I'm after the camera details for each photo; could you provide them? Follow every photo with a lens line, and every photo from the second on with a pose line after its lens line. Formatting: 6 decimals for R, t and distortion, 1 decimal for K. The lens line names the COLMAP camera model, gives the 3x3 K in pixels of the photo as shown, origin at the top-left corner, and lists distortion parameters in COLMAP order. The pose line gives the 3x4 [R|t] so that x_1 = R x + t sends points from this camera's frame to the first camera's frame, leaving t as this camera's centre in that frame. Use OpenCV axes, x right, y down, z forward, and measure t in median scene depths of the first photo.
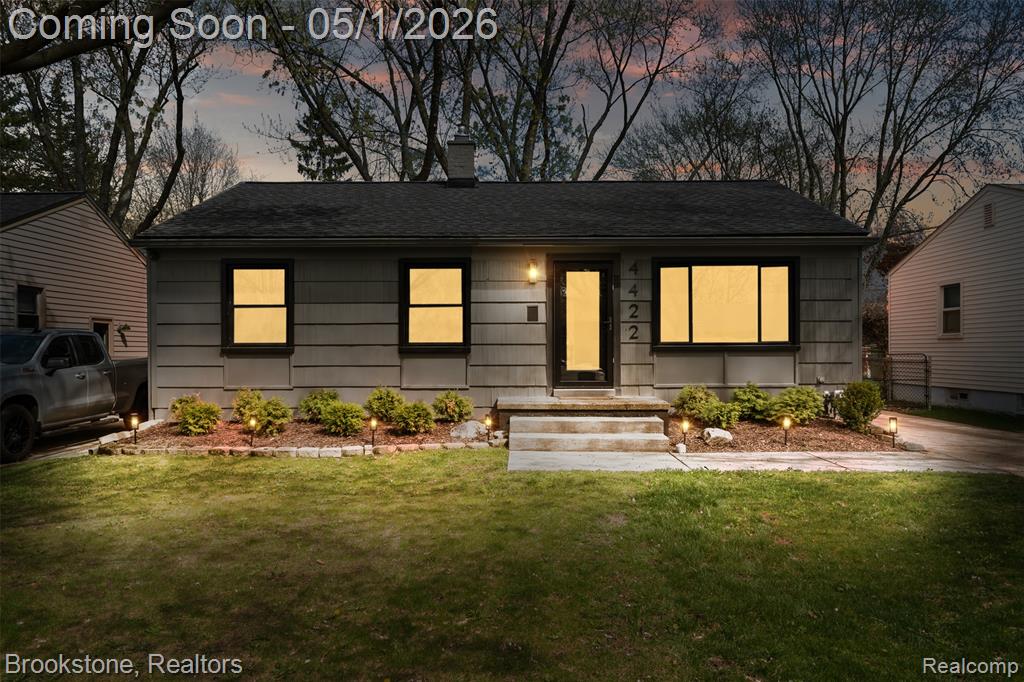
lens RADIAL K [[714.5, 0, 514.0], [0, 714.5, 344.9], [0, 0, 1]] dist [-0.007686, -0.000394]
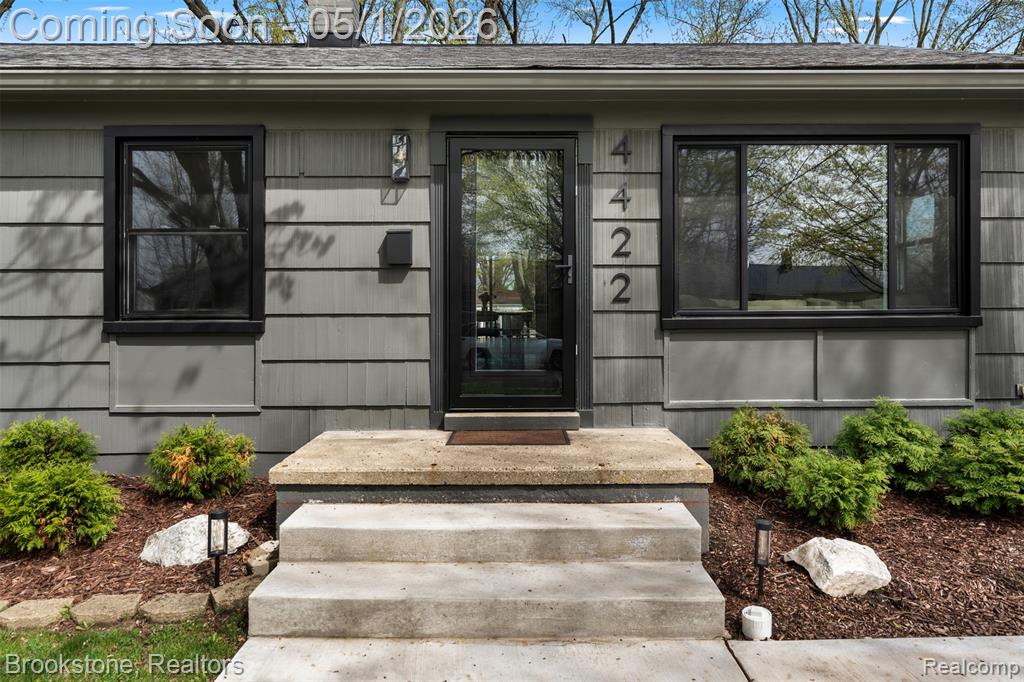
lens RADIAL K [[714.5, 0, 508.8], [0, 714.5, 334.7], [0, 0, 1]] dist [-0.007686, -0.000394]
pose [[0.999954, -0.002141, 0.009323, 0.091970], [0.001818, 0.999402, 0.034541, -0.003834], [-0.009391, -0.034522, 0.999360, 0.545522]]
